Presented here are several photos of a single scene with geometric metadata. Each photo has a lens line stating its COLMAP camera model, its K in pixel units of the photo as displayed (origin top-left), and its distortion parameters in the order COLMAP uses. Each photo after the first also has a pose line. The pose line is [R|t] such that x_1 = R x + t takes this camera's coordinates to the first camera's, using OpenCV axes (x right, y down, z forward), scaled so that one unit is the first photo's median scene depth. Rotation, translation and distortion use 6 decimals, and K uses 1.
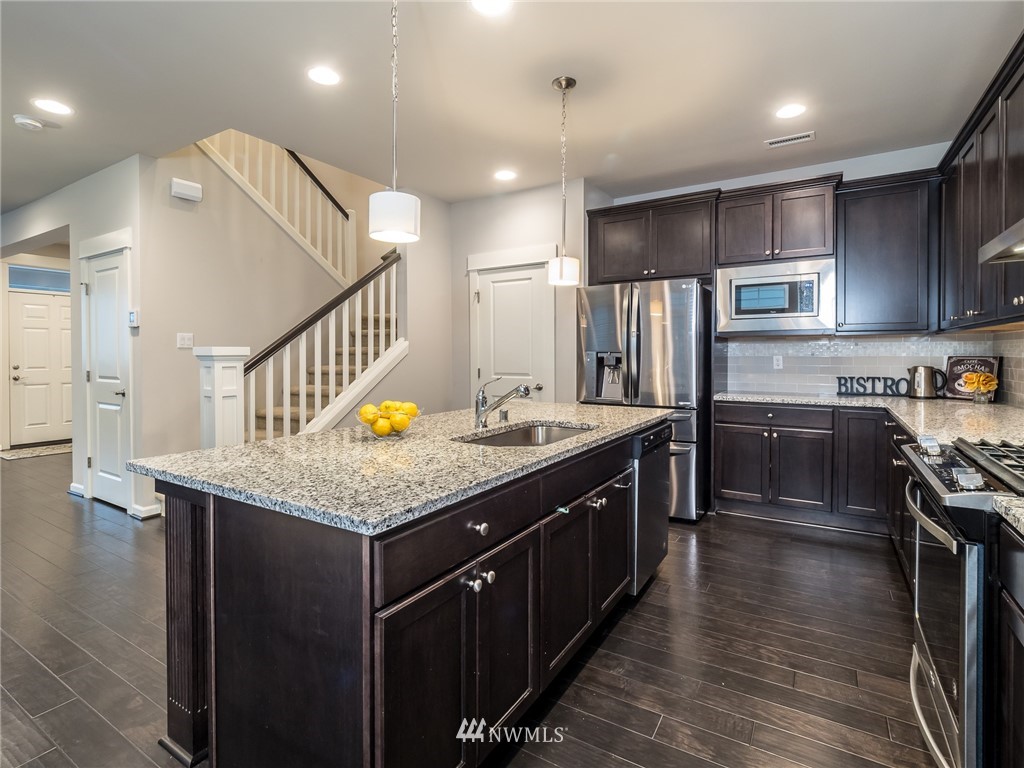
lens RADIAL K [[492.9, 0, 519.2], [0, 492.9, 357.4], [0, 0, 1]] dist [0.000358, -0.000762]
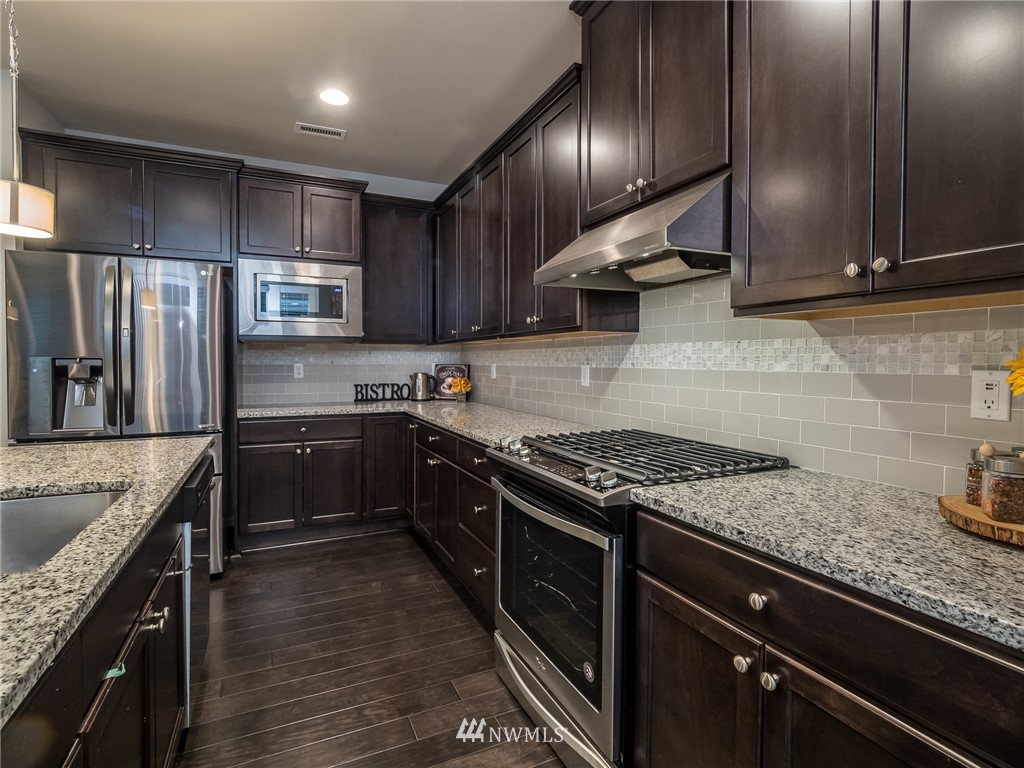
lens RADIAL K [[509.6, 0, 498.7], [0, 509.6, 370.1], [0, 0, 1]] dist [-0.000812, 0.000000]
pose [[0.576580, -0.009814, 0.816982, -0.045963], [0.001165, 0.999937, 0.011189, -0.001621], [-0.817040, -0.005500, 0.576555, 0.163367]]
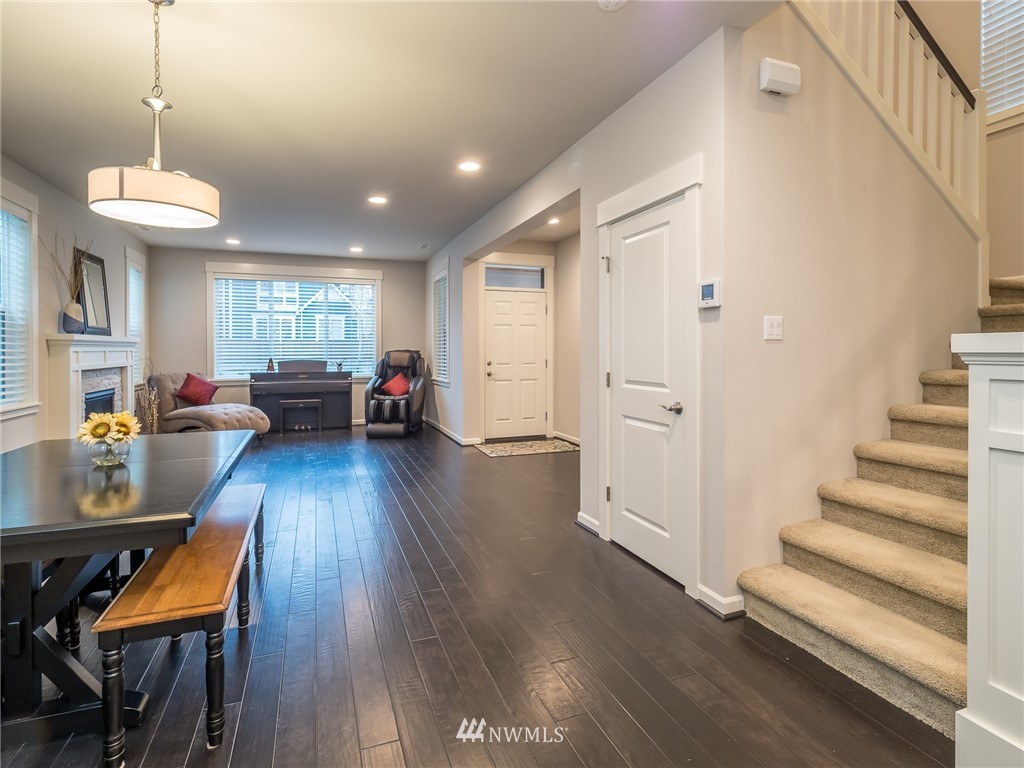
lens RADIAL K [[517.2, 0, 502.1], [0, 517.2, 352.7], [0, 0, 1]] dist [-0.025495, -0.000281]
pose [[0.775266, 0.002562, -0.631630, -0.550039], [-0.003480, 0.999994, -0.000215, -0.002954], [0.631625, 0.002364, 0.775270, 0.311603]]
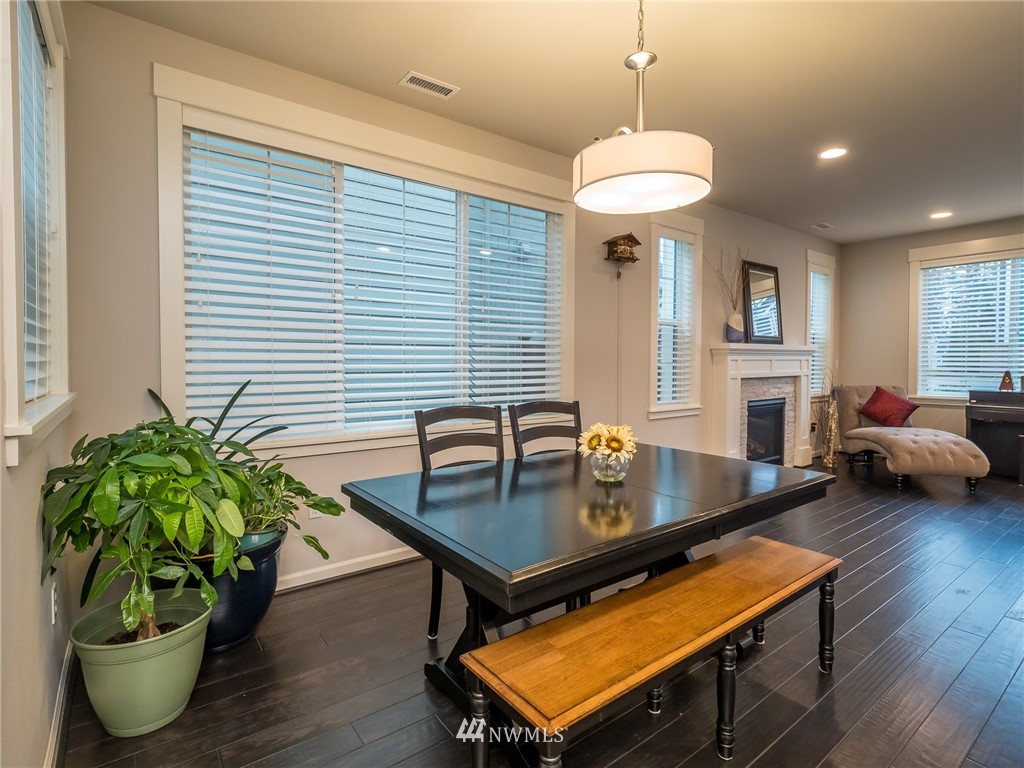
lens RADIAL K [[509.6, 0, 498.7], [0, 509.6, 370.1], [0, 0, 1]] dist [-0.000812, 0.000000]
pose [[-0.393207, 0.019587, -0.919241, -0.711957], [-0.008371, 0.999655, 0.024881, -0.004012], [0.919412, 0.017478, -0.392907, 0.567195]]
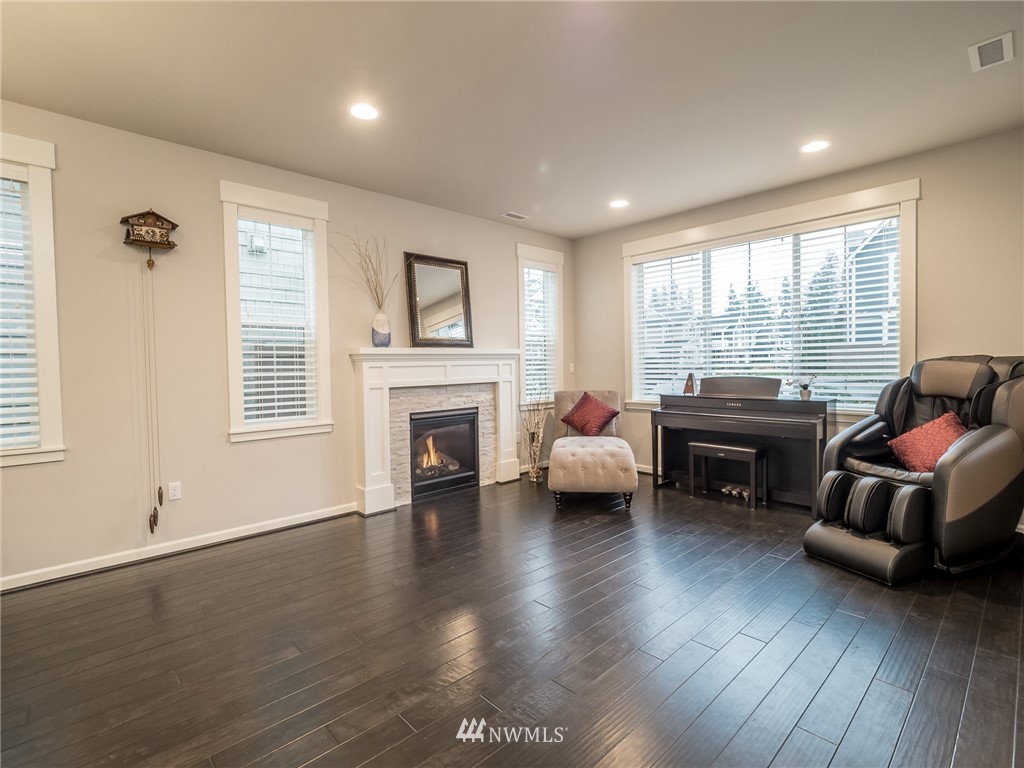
lens RADIAL K [[500.9, 0, 498.9], [0, 500.9, 376.3], [0, 0, 1]] dist [0.006446, 0.000329]
pose [[-0.287315, 0.029970, -0.957367, -1.153783], [0.010127, 0.999550, 0.028251, -0.010343], [0.957783, -0.001578, -0.287489, 1.166200]]
